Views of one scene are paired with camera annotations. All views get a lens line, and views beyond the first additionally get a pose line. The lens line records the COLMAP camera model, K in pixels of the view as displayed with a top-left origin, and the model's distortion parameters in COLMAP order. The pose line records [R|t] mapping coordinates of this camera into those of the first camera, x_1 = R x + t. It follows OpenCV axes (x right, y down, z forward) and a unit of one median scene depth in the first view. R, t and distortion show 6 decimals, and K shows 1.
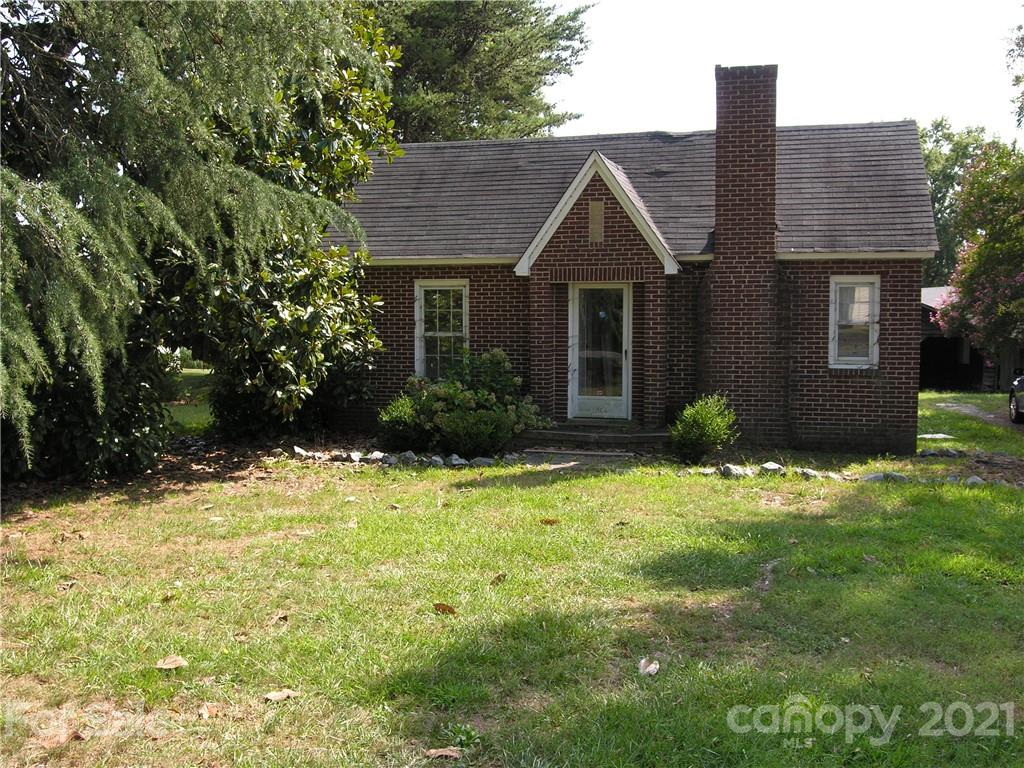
lens RADIAL K [[961.2, 0, 501.8], [0, 961.2, 377.8], [0, 0, 1]] dist [-0.058486, -0.005973]
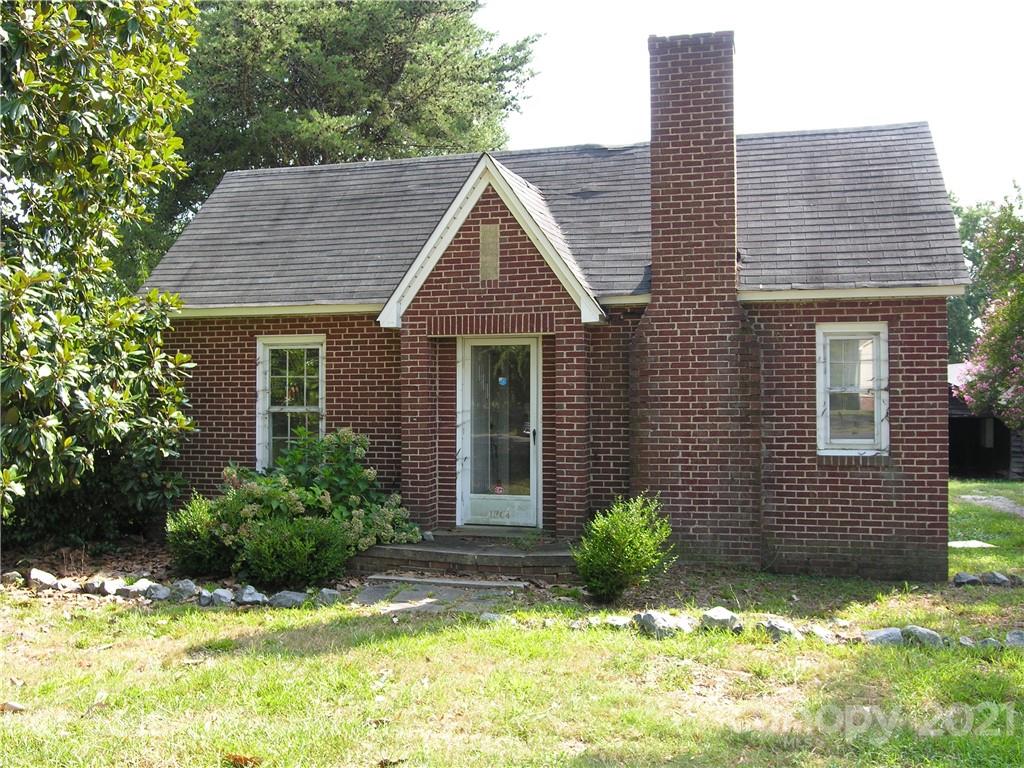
lens RADIAL K [[961.2, 0, 501.8], [0, 961.2, 377.8], [0, 0, 1]] dist [-0.058486, -0.005973]
pose [[0.999941, -0.000979, -0.010819, 0.119048], [0.000019, 0.996086, -0.088391, -0.004744], [0.010863, 0.088385, 0.996027, 0.296898]]
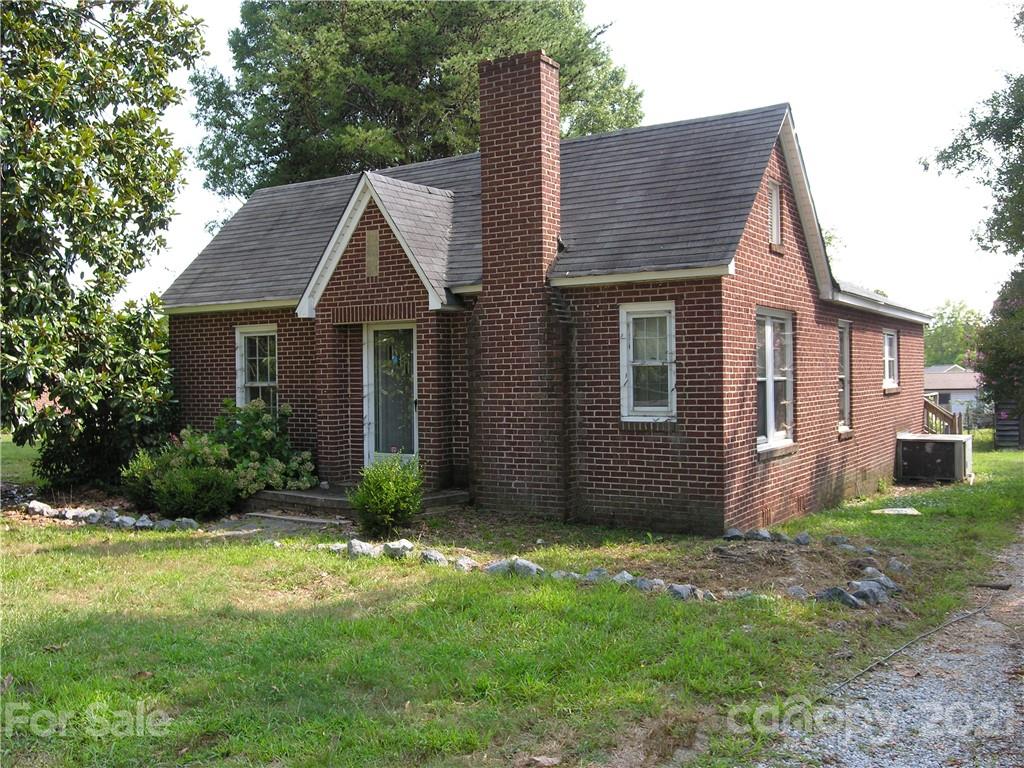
lens RADIAL K [[961.2, 0, 501.8], [0, 961.2, 377.8], [0, 0, 1]] dist [-0.058486, -0.005973]
pose [[0.953718, -0.011928, -0.300466, 0.486958], [-0.005562, 0.998342, -0.057286, 0.000104], [0.300651, 0.056306, 0.952071, 0.215024]]
